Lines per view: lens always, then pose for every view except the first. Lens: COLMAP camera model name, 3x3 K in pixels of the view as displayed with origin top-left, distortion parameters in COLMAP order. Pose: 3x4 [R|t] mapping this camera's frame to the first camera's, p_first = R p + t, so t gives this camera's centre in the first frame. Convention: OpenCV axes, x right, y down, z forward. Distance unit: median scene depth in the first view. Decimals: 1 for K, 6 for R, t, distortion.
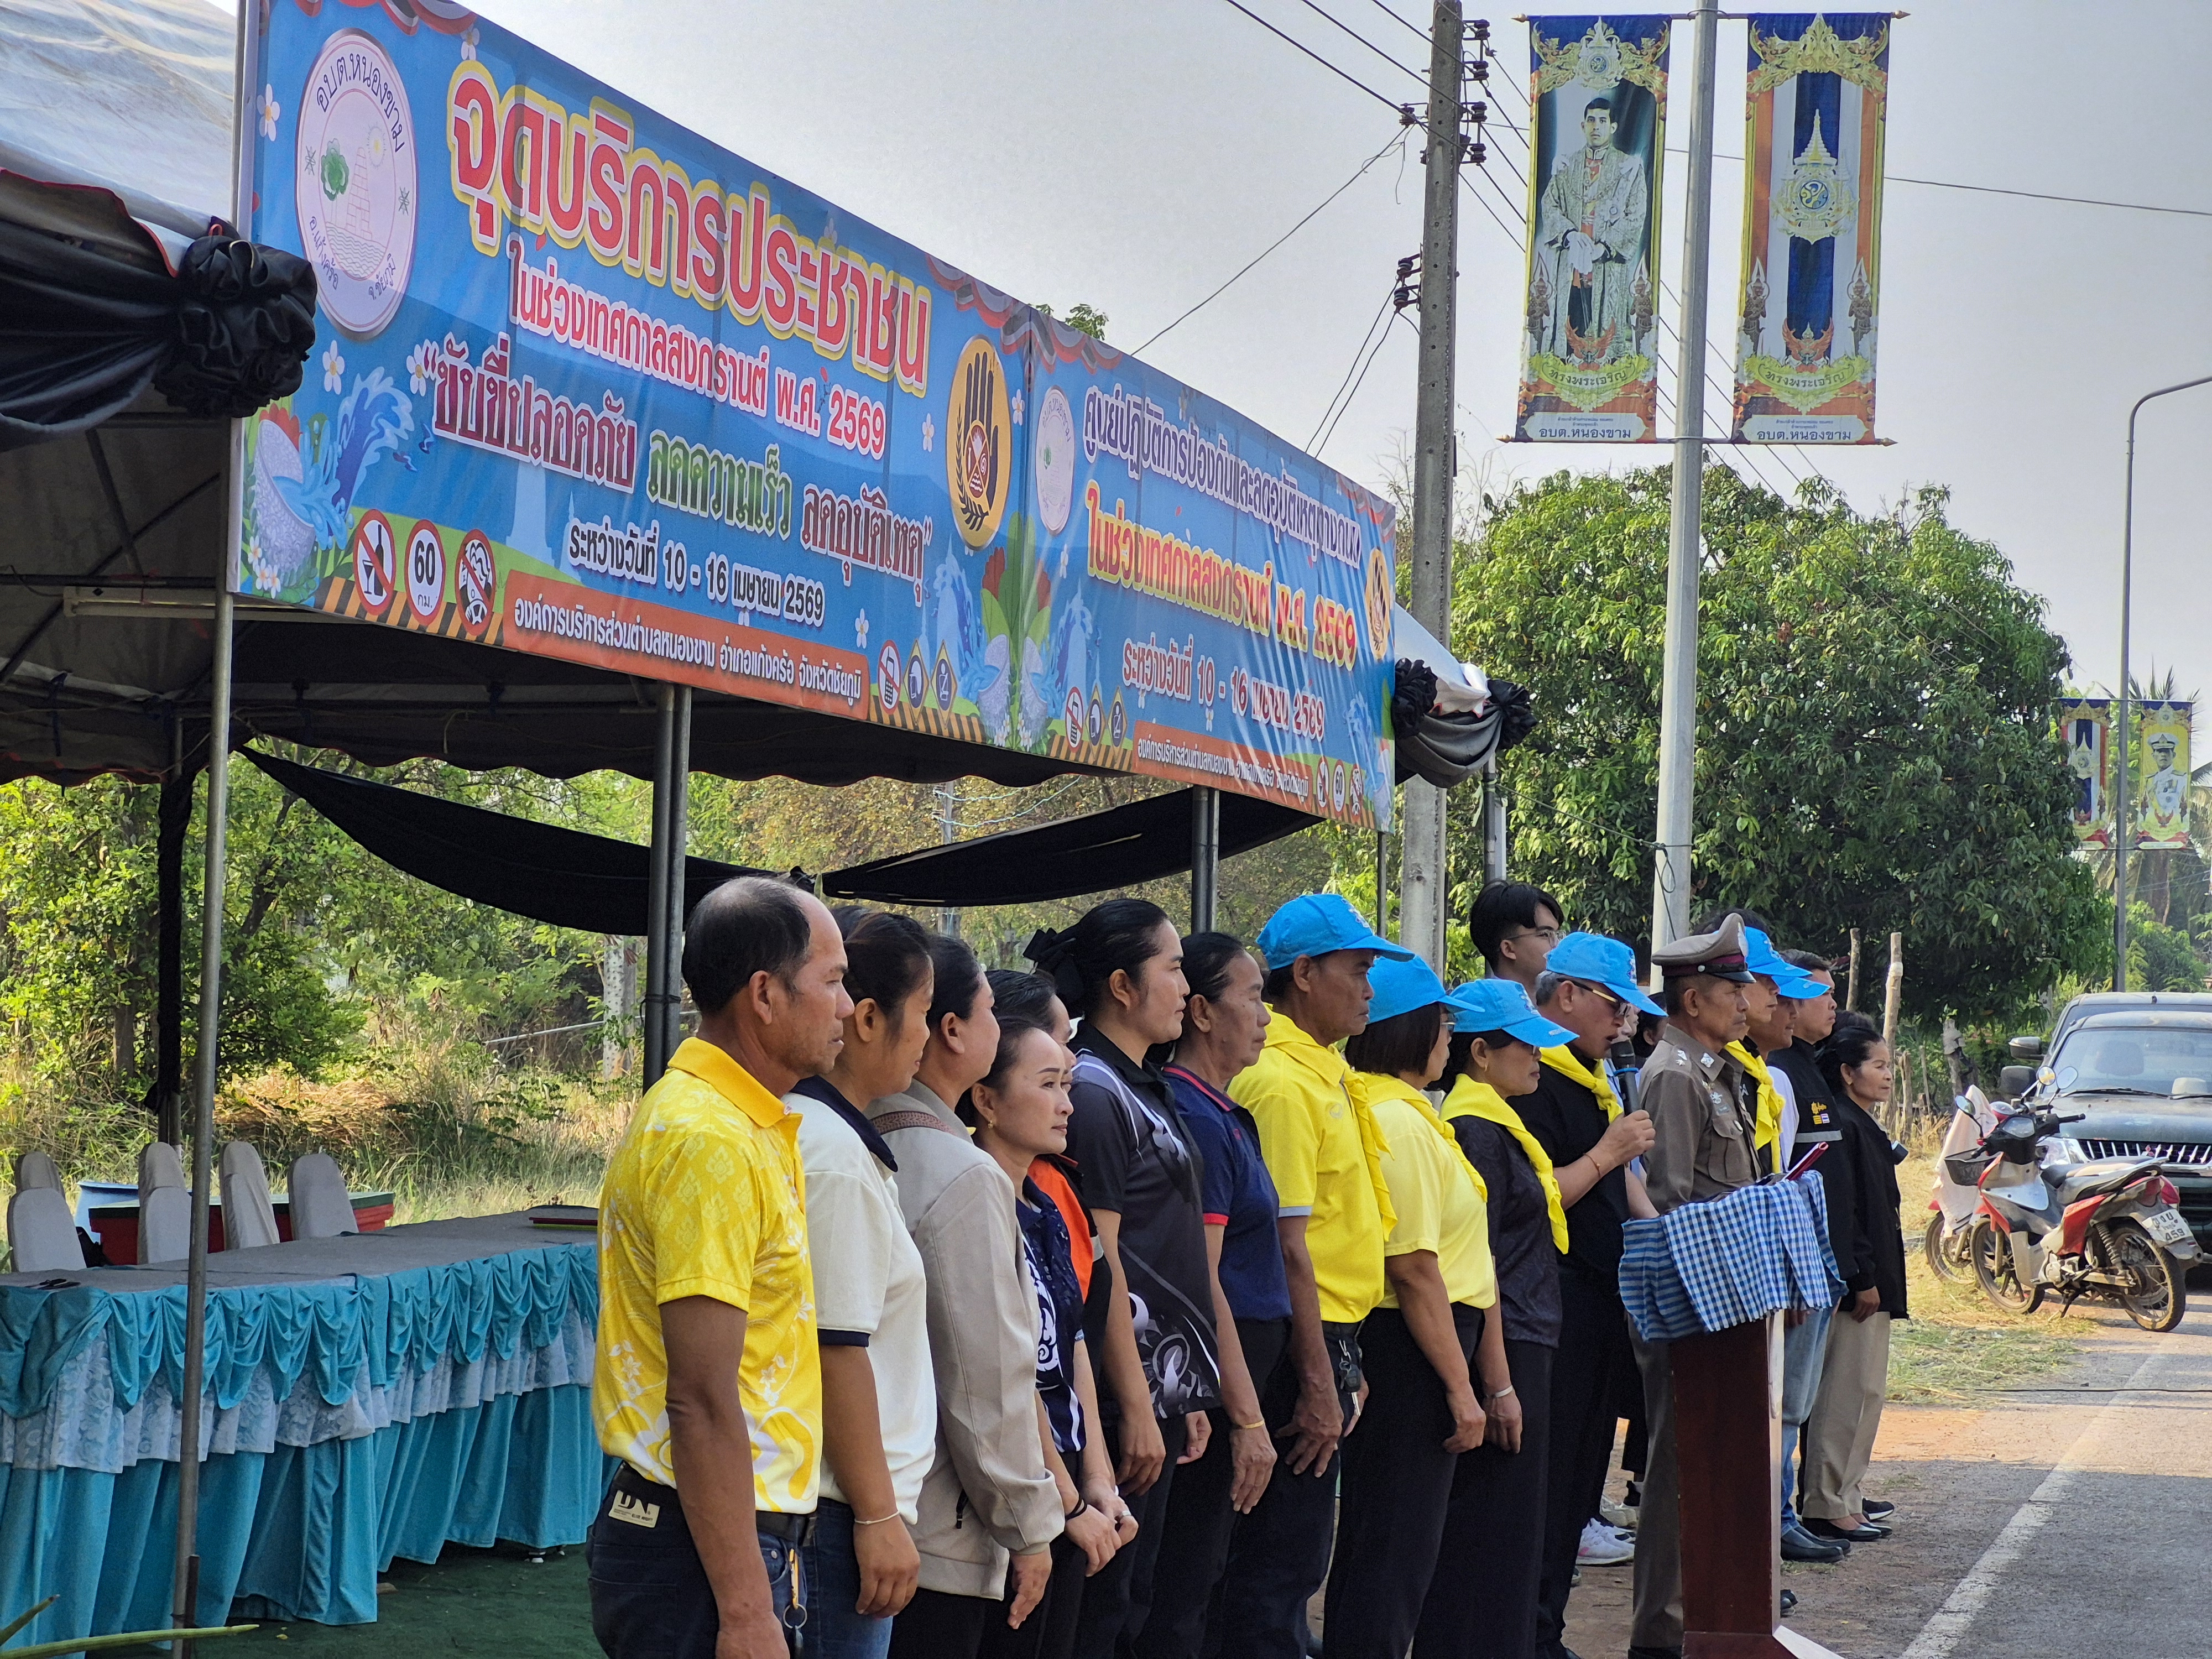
lens RADIAL K [[4854.8, 0, 1110.1], [0, 4854.8, 866.8], [0, 0, 1]] dist [-0.122068, 1.510206]
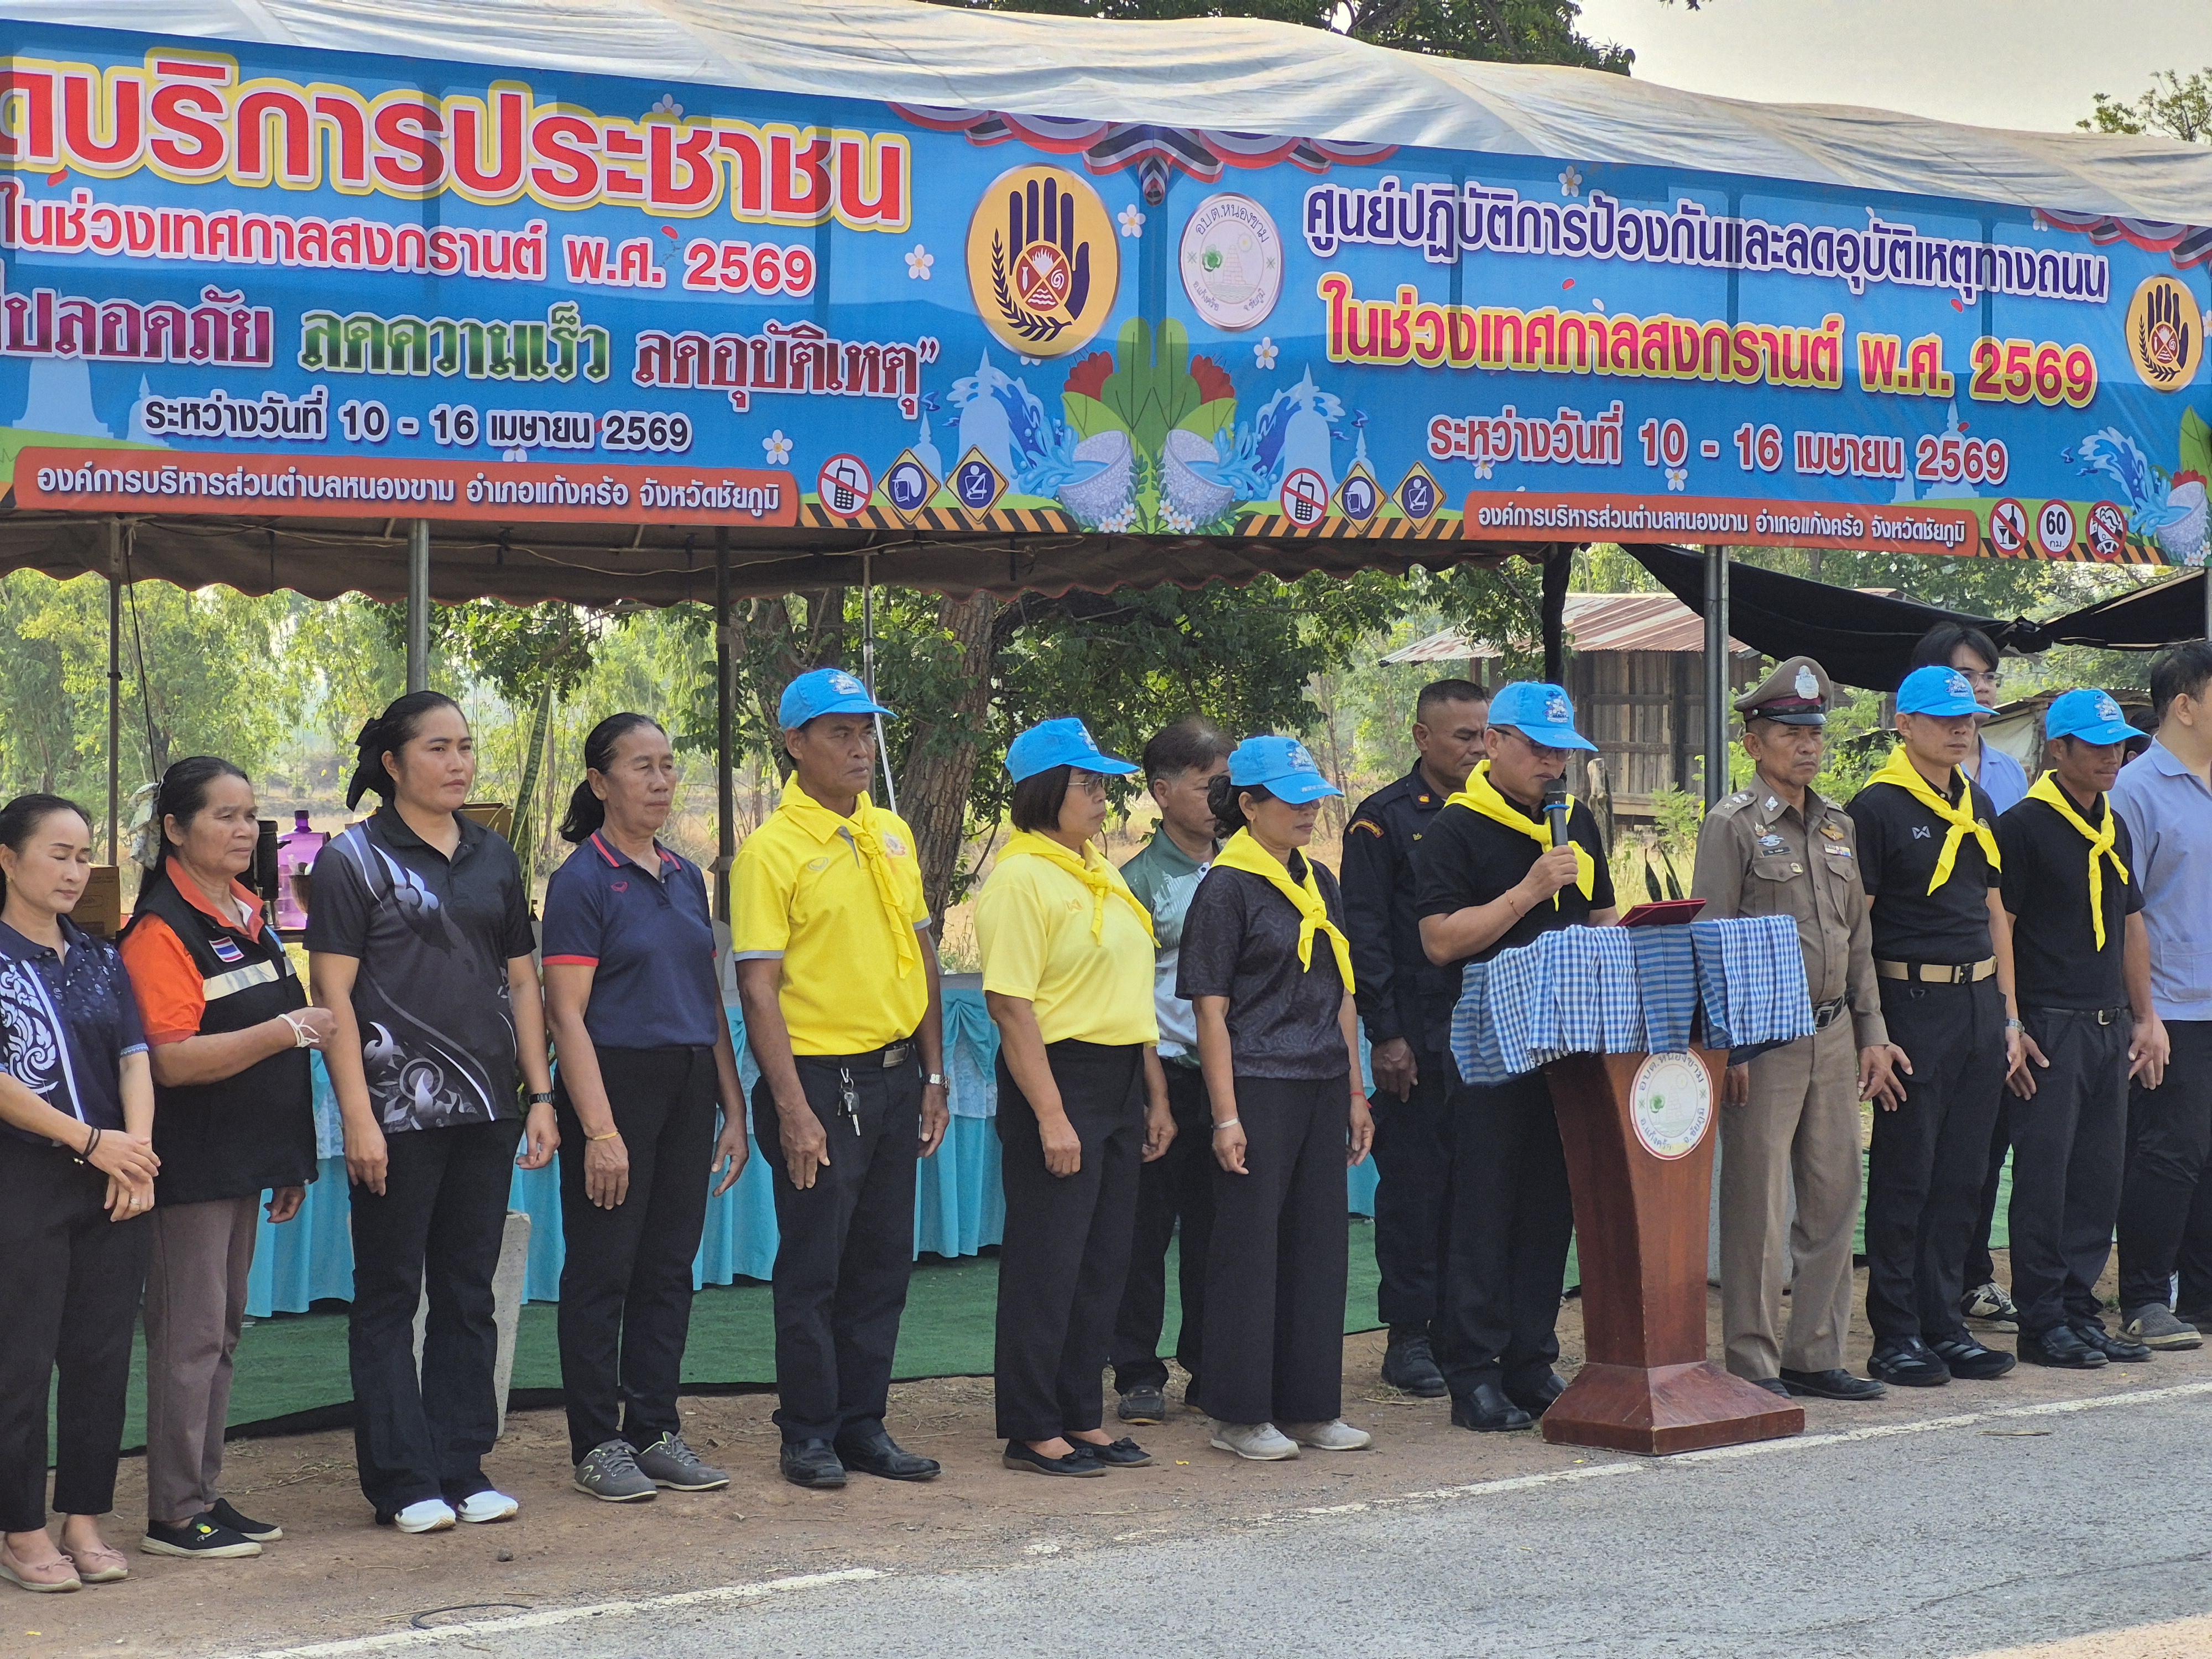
lens RADIAL K [[4833.4, 0, 1106.0], [0, 4833.4, 829.5], [0, 0, 1]] dist [-0.106787, 2.503713]
pose [[0.794303, -0.018209, -0.607249, 0.523812], [0.044558, 0.998605, 0.028339, 0.009079], [0.605886, -0.049567, 0.794006, 0.104986]]
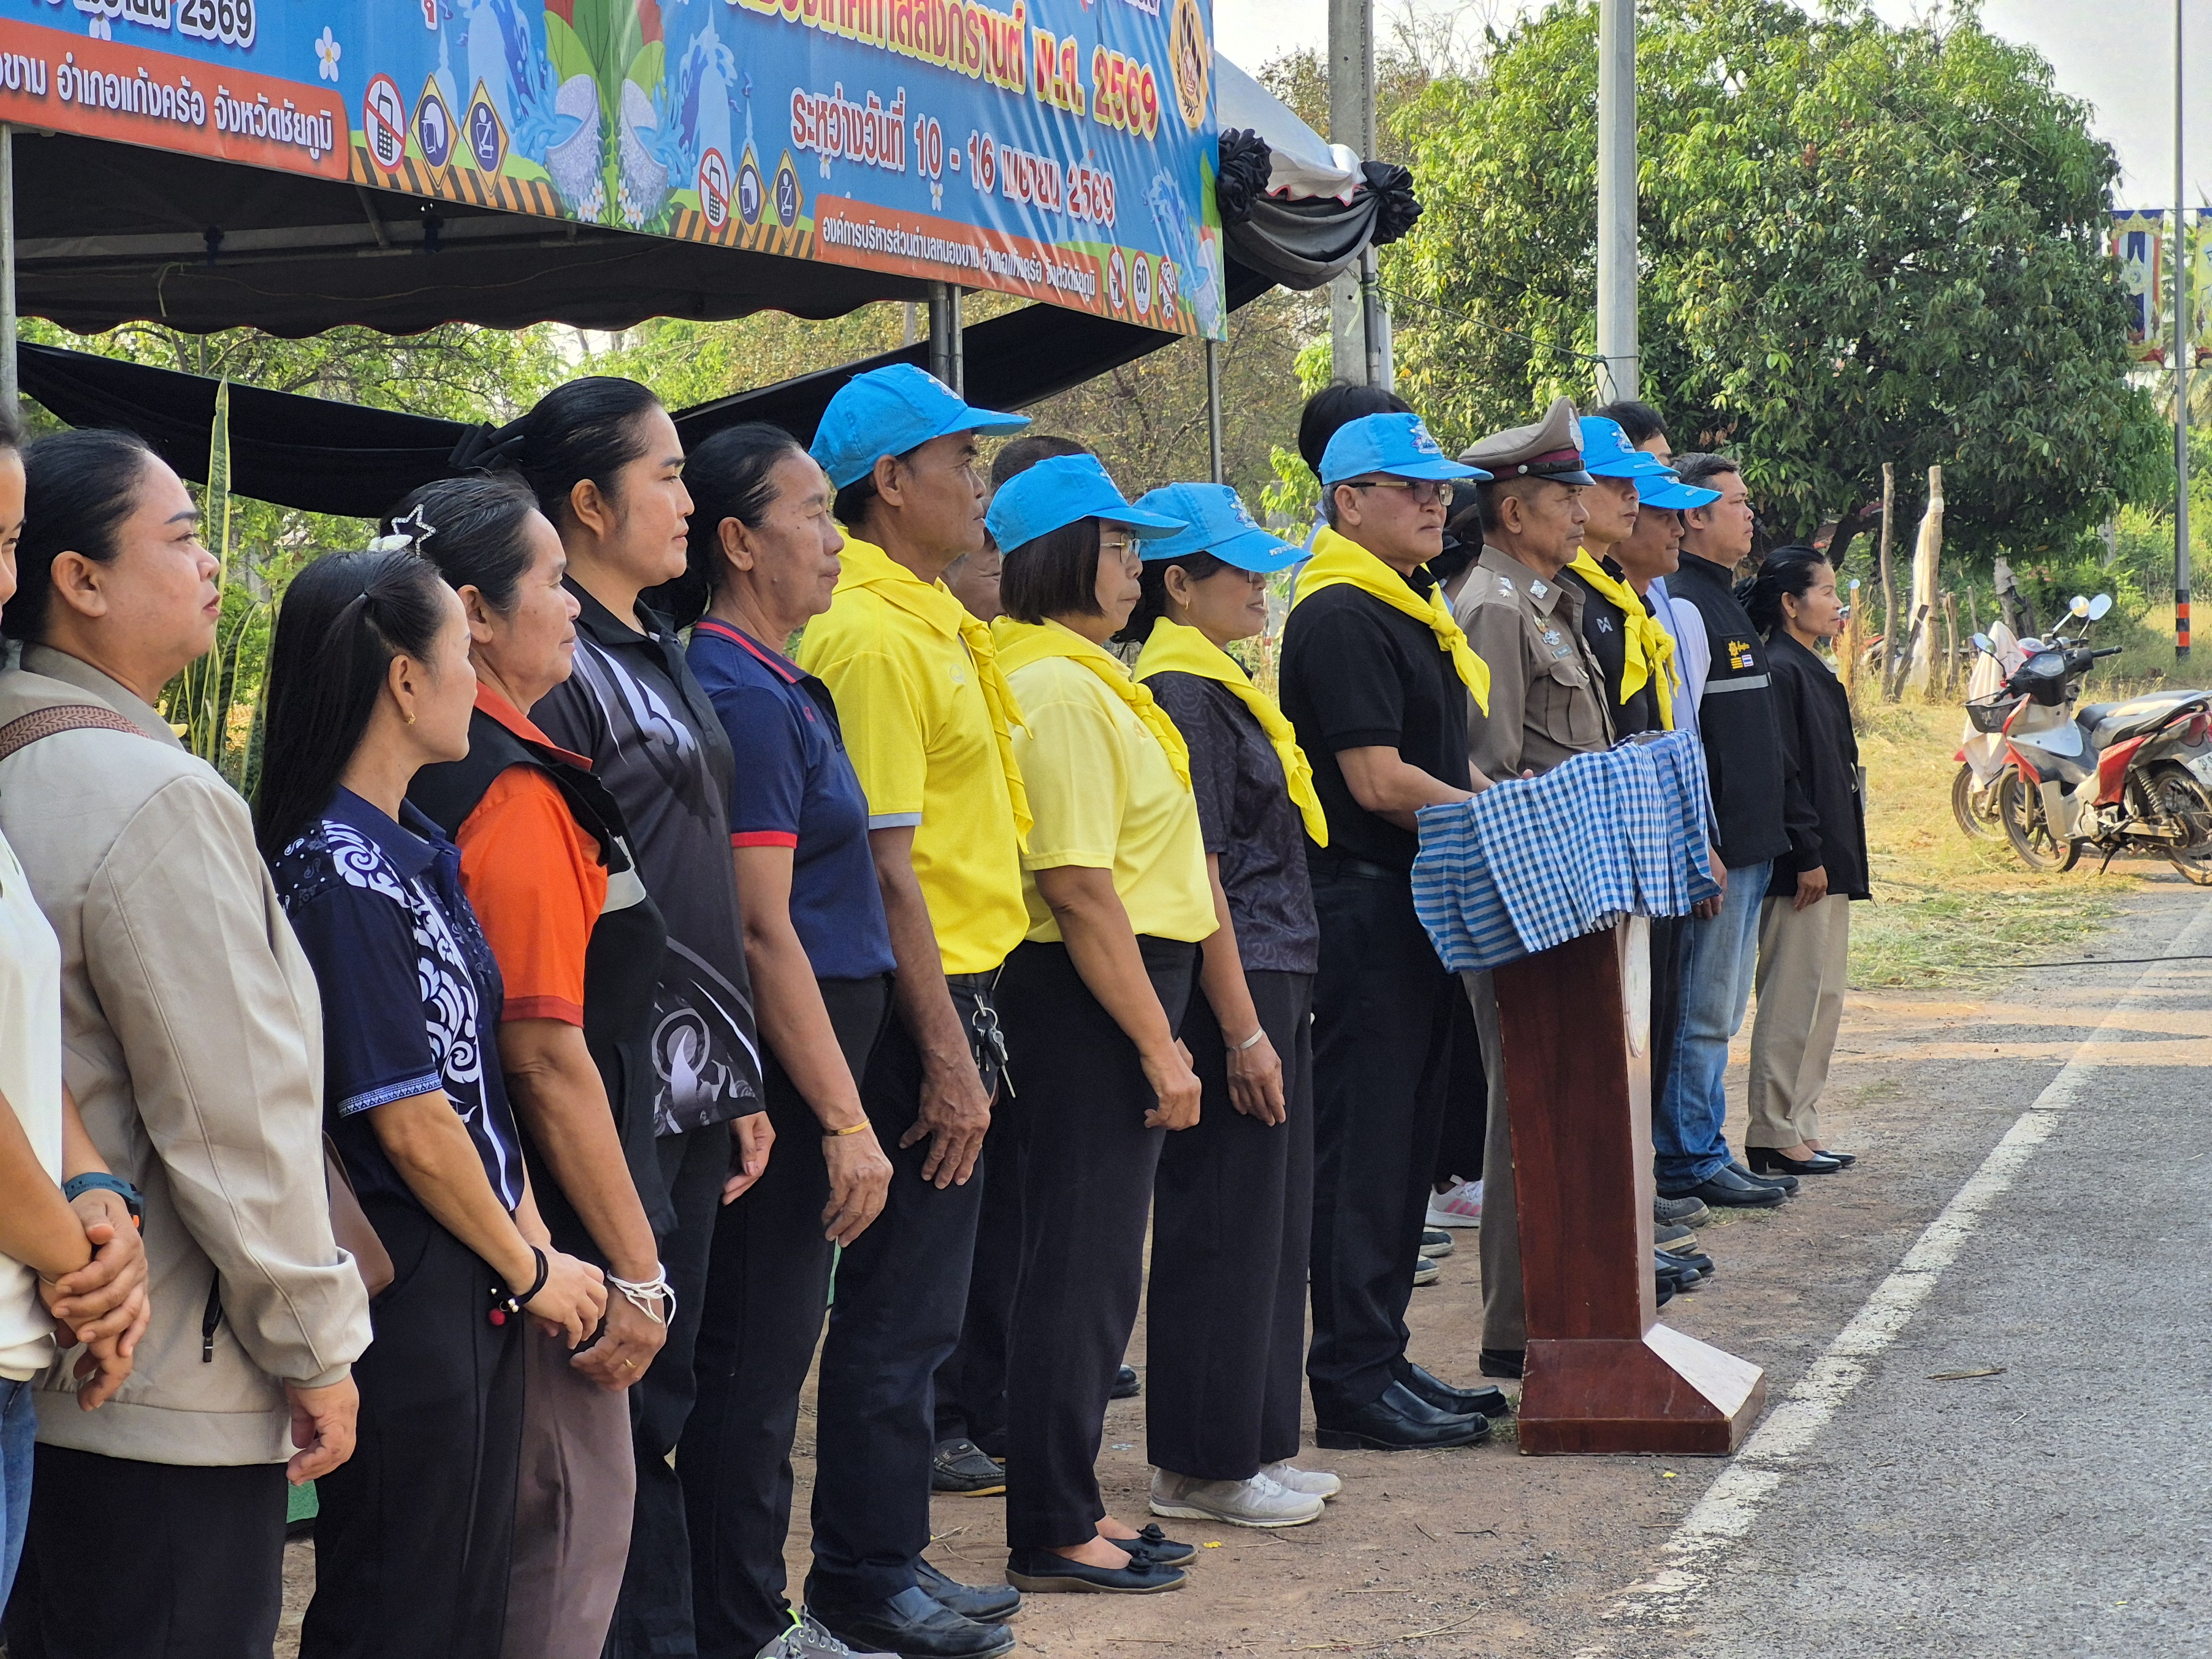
lens RADIAL K [[4833.4, 0, 1106.0], [0, 4833.4, 829.5], [0, 0, 1]] dist [-0.106787, 2.503713]
pose [[0.998627, -0.048555, -0.019655, 0.056247], [0.049926, 0.995814, 0.076560, 0.013223], [0.015856, -0.077437, 0.996871, 0.196829]]
